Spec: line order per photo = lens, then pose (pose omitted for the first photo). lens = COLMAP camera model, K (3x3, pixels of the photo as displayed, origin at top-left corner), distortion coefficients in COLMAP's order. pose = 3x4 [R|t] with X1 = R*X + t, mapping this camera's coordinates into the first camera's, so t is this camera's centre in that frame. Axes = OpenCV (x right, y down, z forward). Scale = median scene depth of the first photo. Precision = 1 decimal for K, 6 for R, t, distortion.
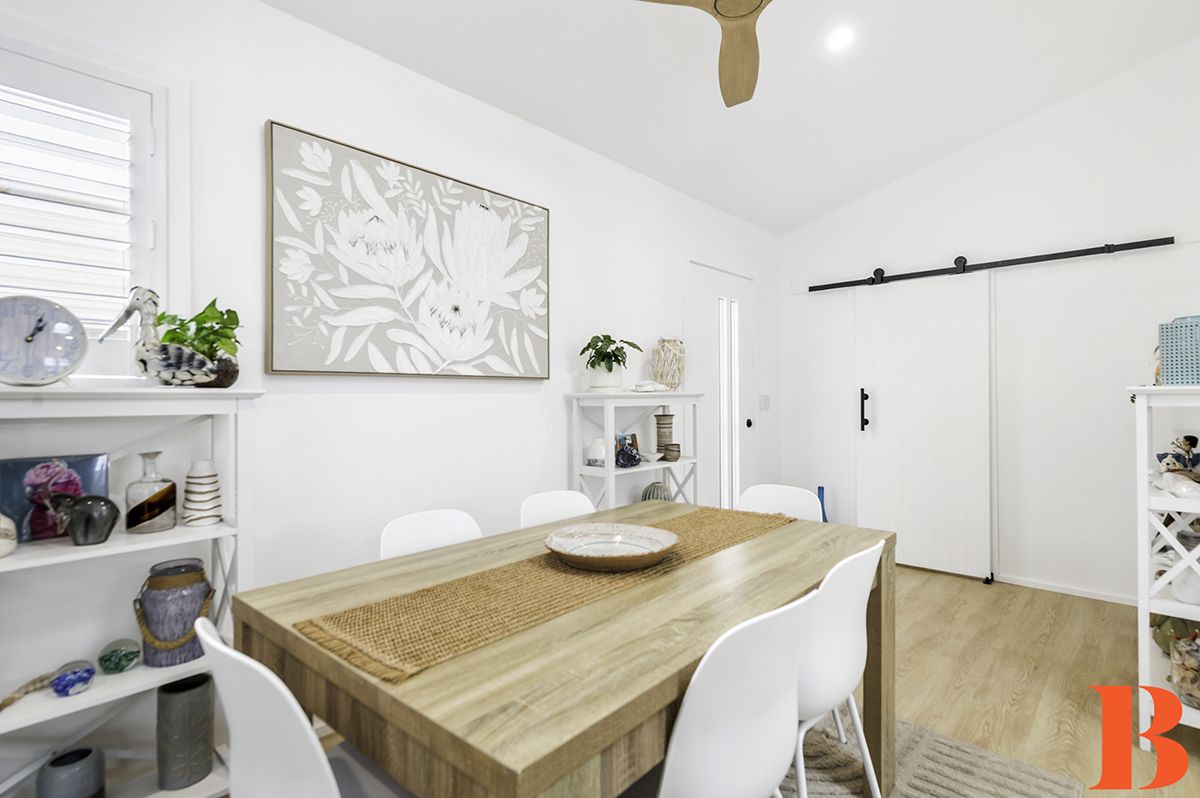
lens RADIAL K [[588.8, 0, 599.5], [0, 588.8, 395.3], [0, 0, 1]] dist [-0.001595, -0.000053]
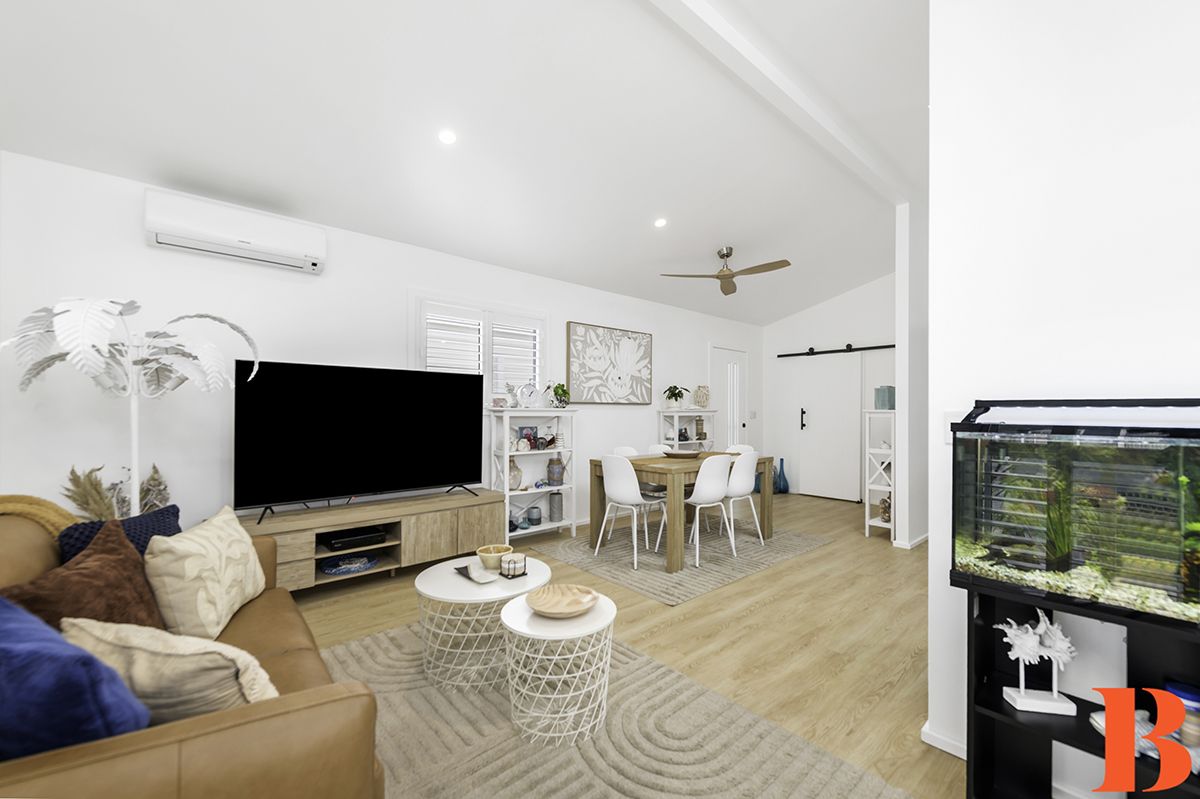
lens RADIAL K [[483.3, 0, 602.2], [0, 483.3, 409.8], [0, 0, 1]] dist [0.000830, 0.000016]
pose [[0.994935, 0.008826, -0.100134, -0.087679], [-0.008598, 0.999959, 0.002713, -0.007596], [0.100154, -0.001838, 0.994970, -1.013639]]
